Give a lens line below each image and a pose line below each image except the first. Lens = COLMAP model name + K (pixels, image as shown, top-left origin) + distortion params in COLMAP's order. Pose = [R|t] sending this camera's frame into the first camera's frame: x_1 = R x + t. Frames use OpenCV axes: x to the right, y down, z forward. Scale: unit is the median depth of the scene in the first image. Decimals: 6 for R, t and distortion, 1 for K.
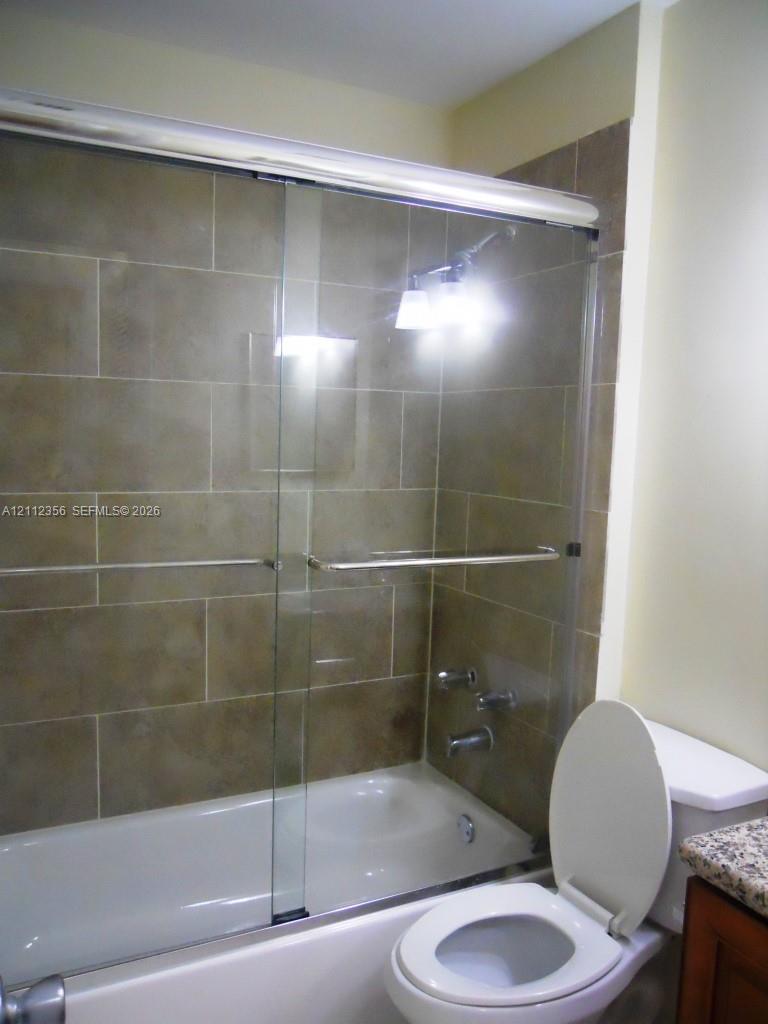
lens RADIAL K [[828.8, 0, 384.6], [0, 828.8, 511.4], [0, 0, 1]] dist [-0.048571, 0.016307]
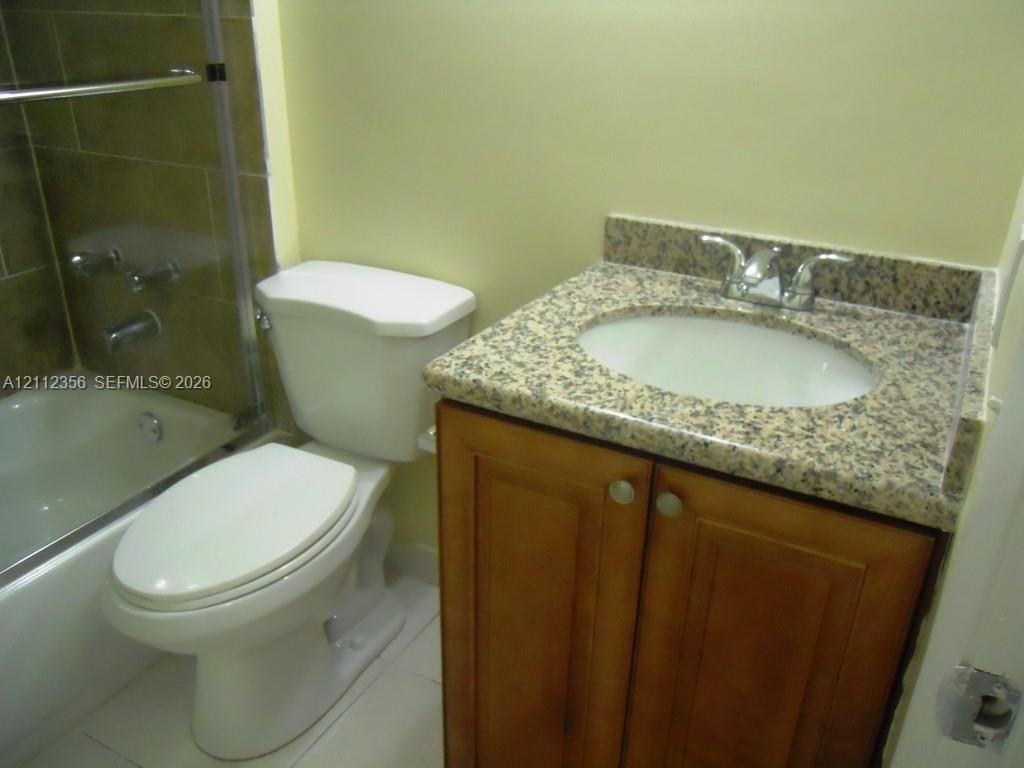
lens RADIAL K [[828.8, 0, 512.9], [0, 828.8, 387.2], [0, 0, 1]] dist [-0.048571, 0.016307]
pose [[0.826283, -0.260204, 0.499551, -0.011602], [0.064560, 0.924805, 0.374924, 0.054773], [-0.559543, -0.277542, 0.780949, 0.142836]]
